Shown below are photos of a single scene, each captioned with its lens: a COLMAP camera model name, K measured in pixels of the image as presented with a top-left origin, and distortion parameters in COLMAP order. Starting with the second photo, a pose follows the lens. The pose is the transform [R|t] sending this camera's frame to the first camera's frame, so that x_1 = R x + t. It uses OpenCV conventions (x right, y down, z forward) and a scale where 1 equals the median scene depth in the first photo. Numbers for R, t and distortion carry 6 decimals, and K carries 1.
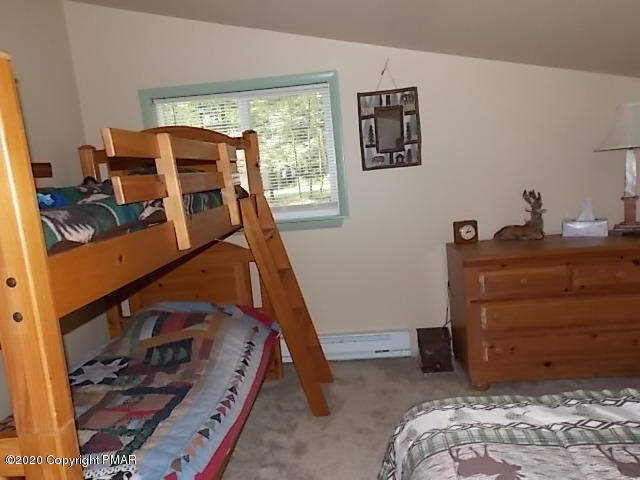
lens RADIAL K [[451.5, 0, 321.0], [0, 451.5, 233.0], [0, 0, 1]] dist [0.068678, -0.028994]
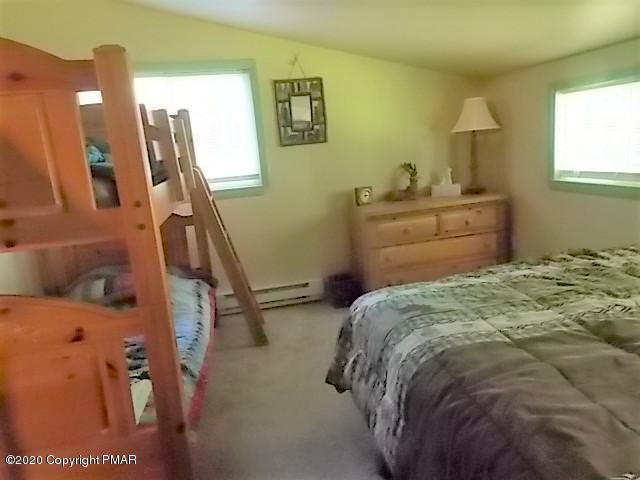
lens RADIAL K [[451.5, 0, 321.0], [0, 451.5, 233.0], [0, 0, 1]] dist [0.068678, -0.028994]
pose [[0.960895, -0.047064, 0.272884, -0.141659], [0.038335, 0.998571, 0.037236, 0.048296], [-0.274246, -0.025319, 0.961326, -0.175948]]
